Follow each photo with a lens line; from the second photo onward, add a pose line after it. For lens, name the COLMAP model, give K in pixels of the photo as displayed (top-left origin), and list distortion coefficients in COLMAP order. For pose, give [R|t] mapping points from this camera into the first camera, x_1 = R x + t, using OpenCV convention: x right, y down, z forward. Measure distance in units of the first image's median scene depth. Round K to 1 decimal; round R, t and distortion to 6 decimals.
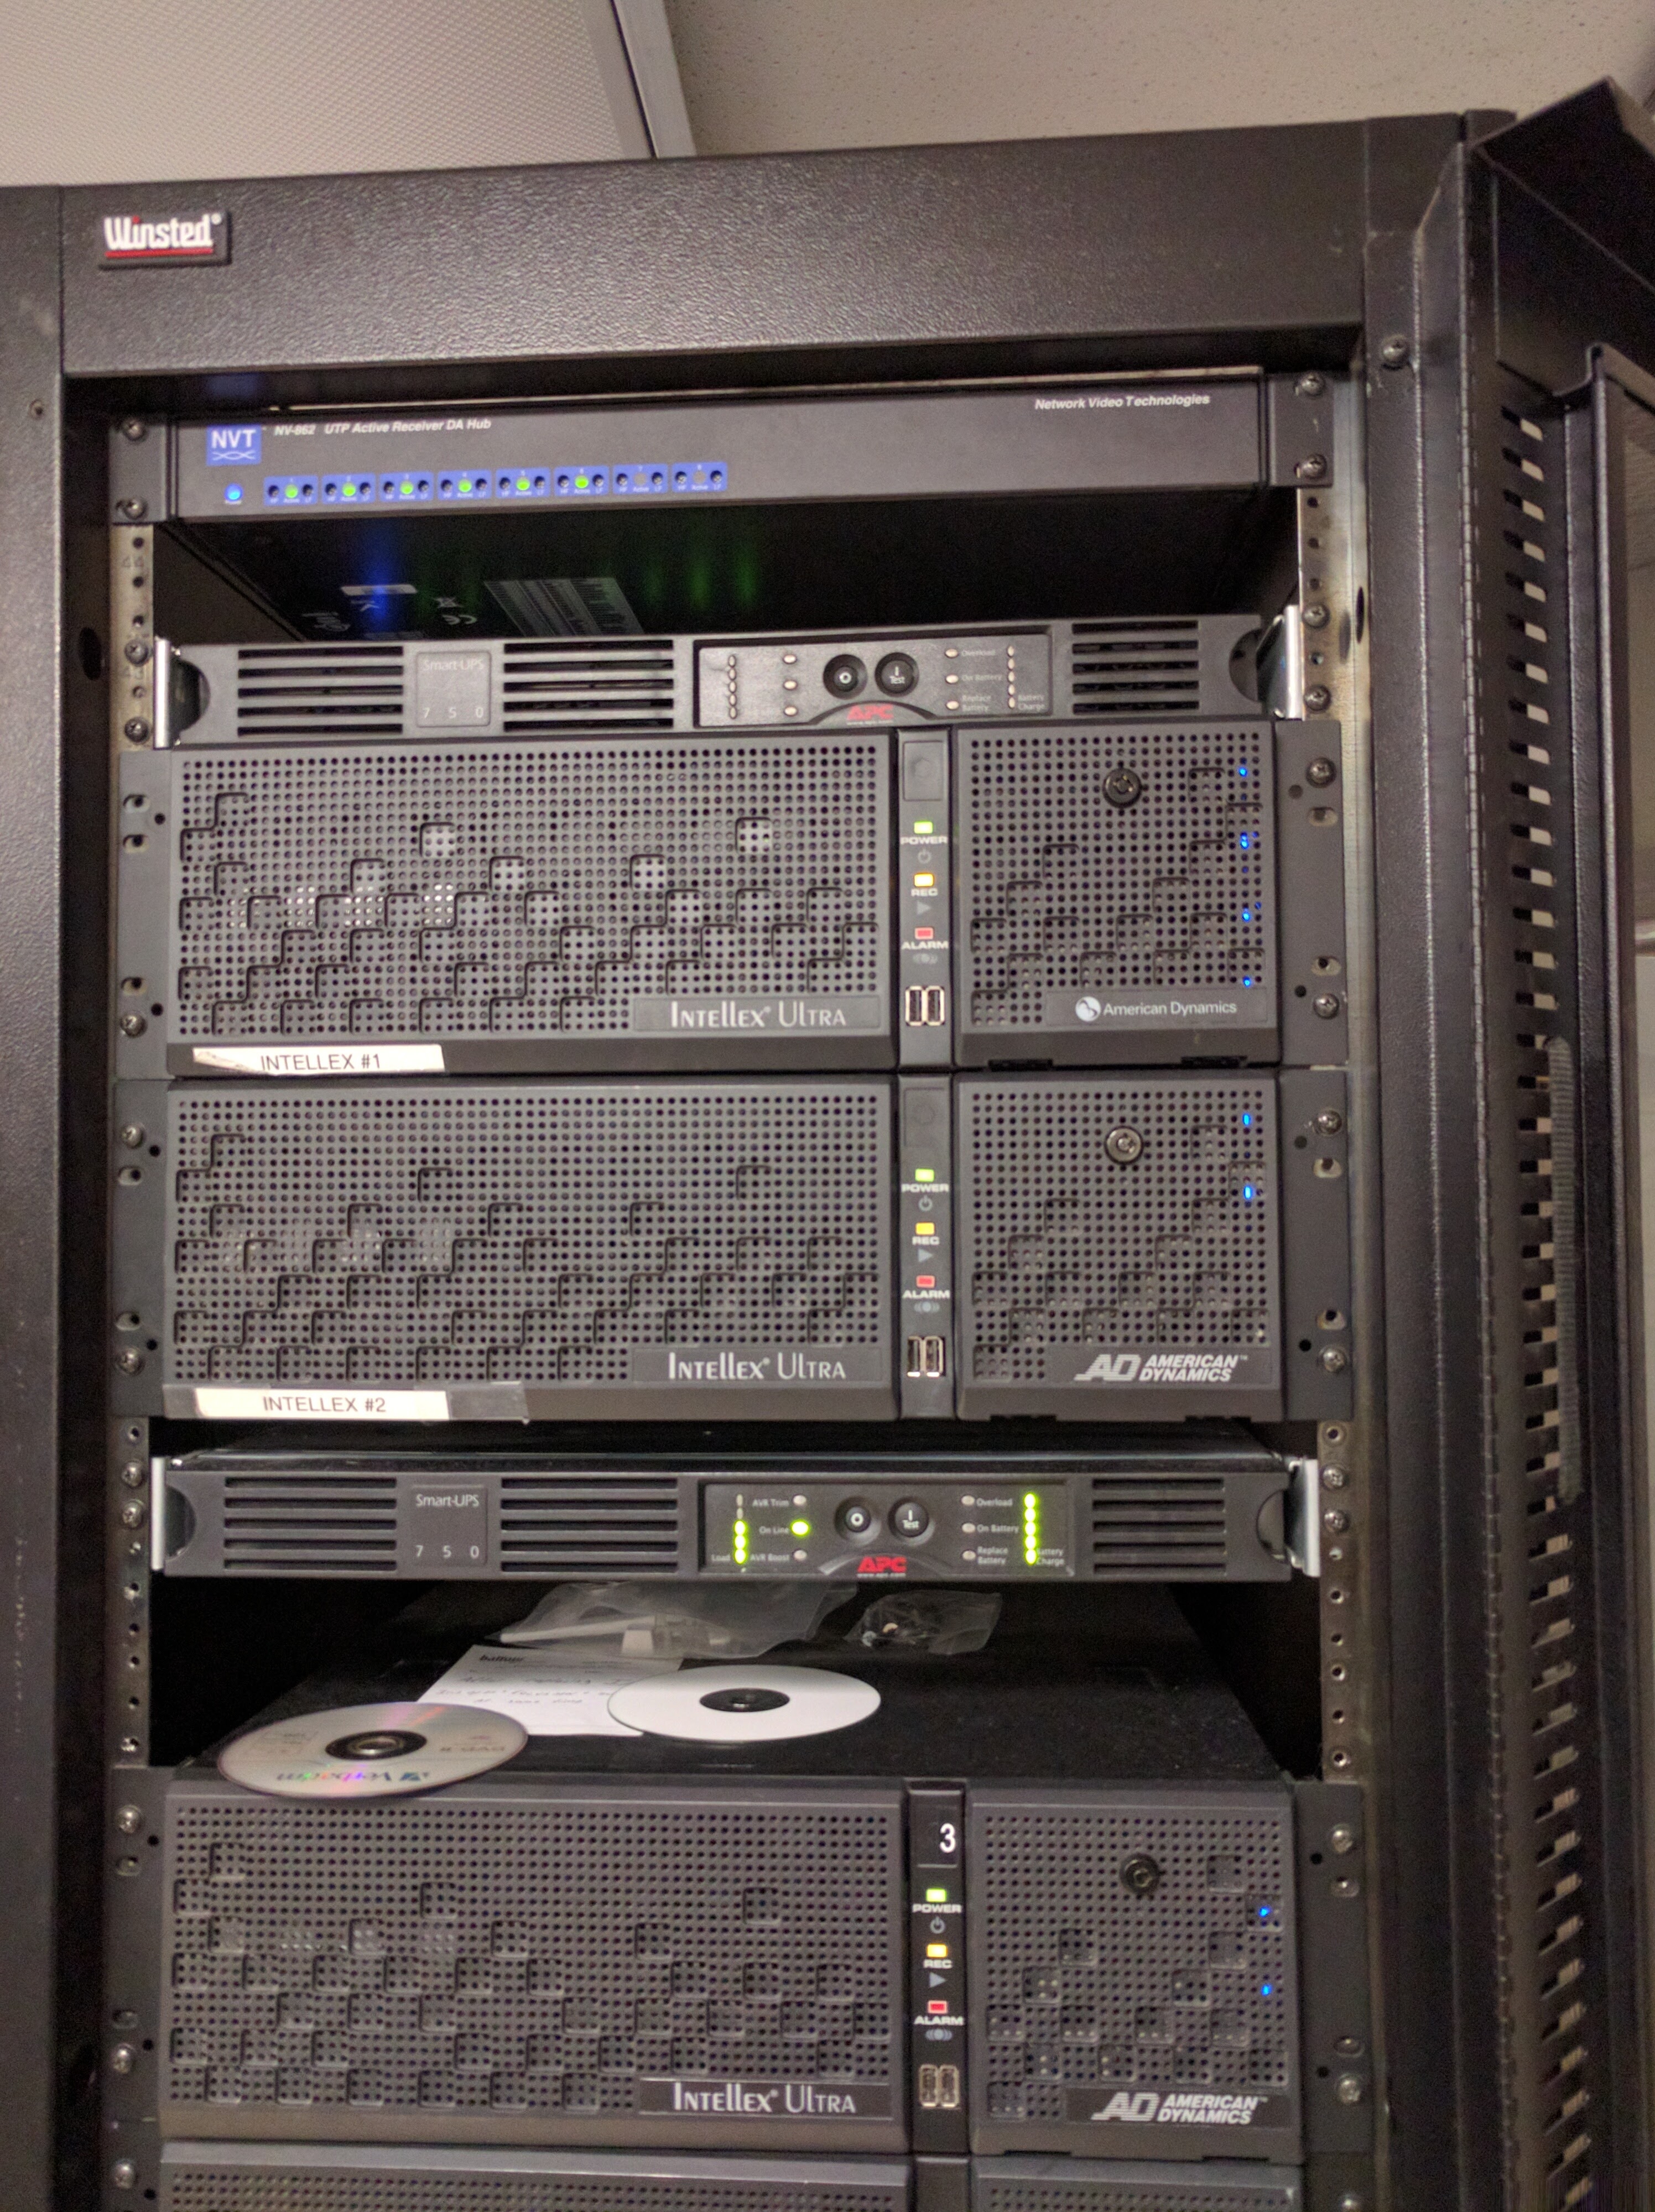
lens RADIAL K [[1677.3, 0, 830.6], [0, 1677.3, 1095.2], [0, 0, 1]] dist [-0.009496, 0.023260]
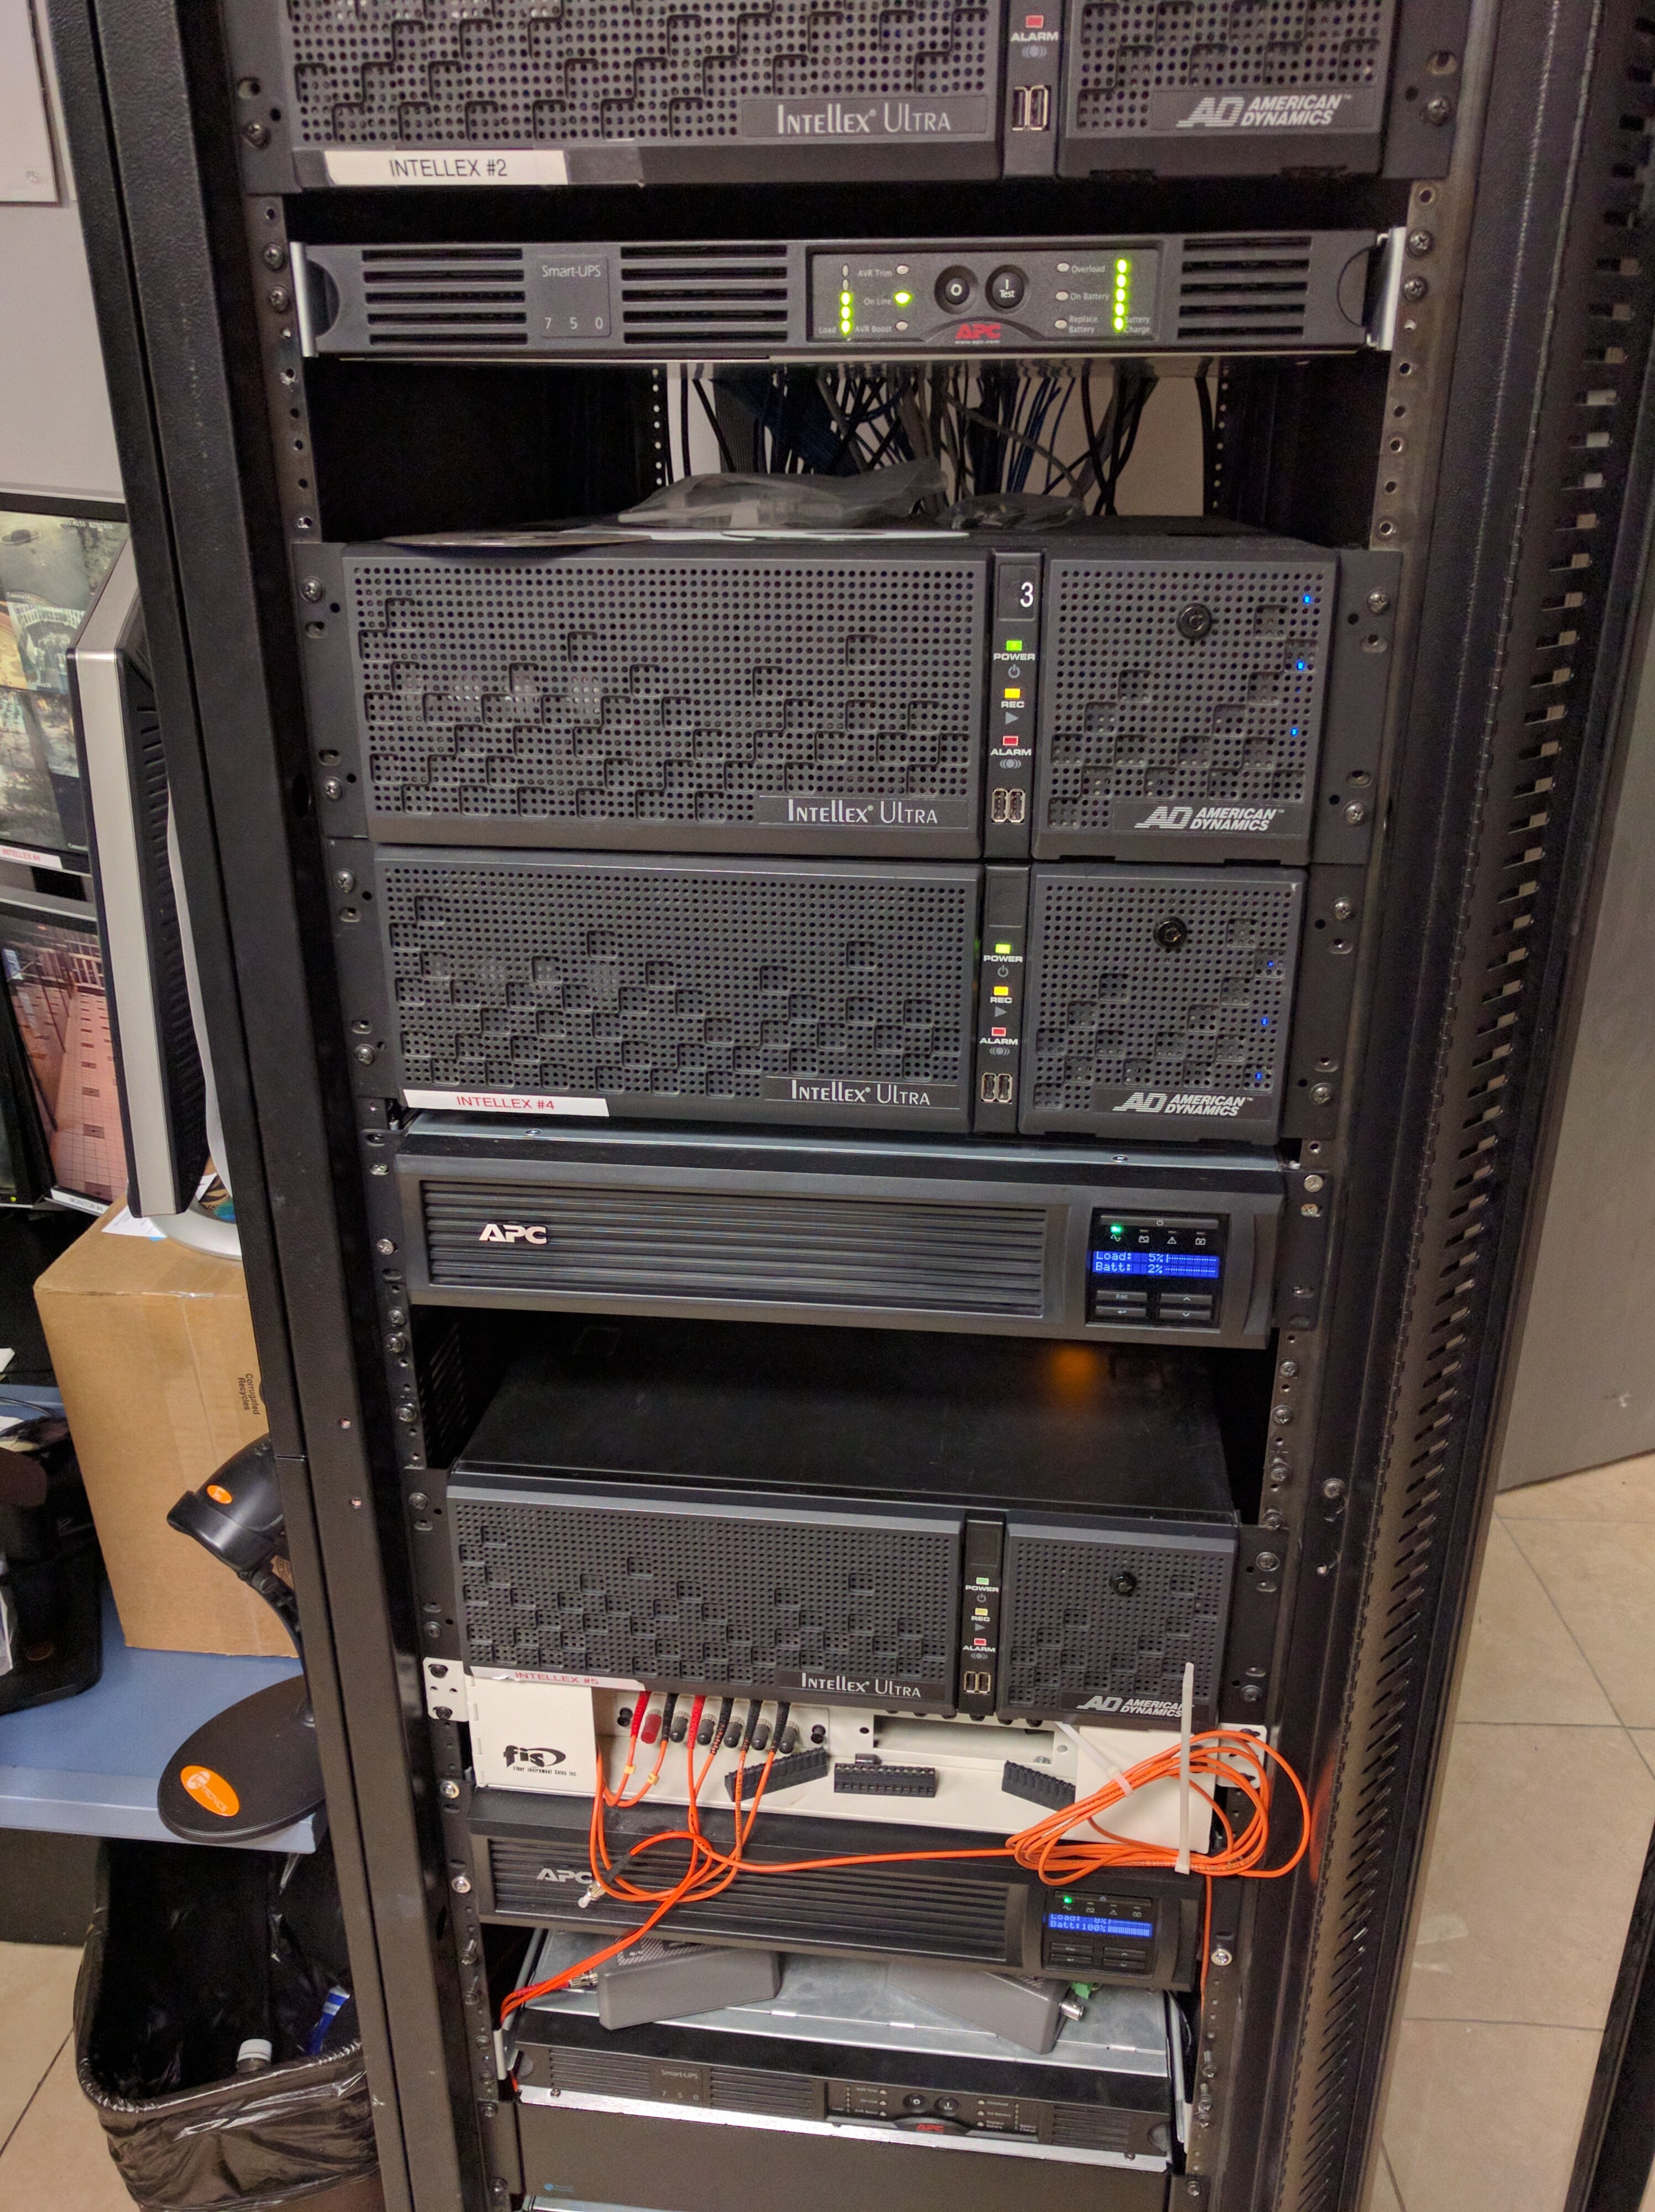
lens RADIAL K [[1706.4, 0, 822.4], [0, 1706.4, 1104.3], [0, 0, 1]] dist [-0.047244, 0.073019]
pose [[0.998714, 0.024107, -0.044603, -0.008589], [-0.002640, 0.903263, 0.429080, 0.259520], [0.050632, -0.428410, 0.902165, -0.189550]]
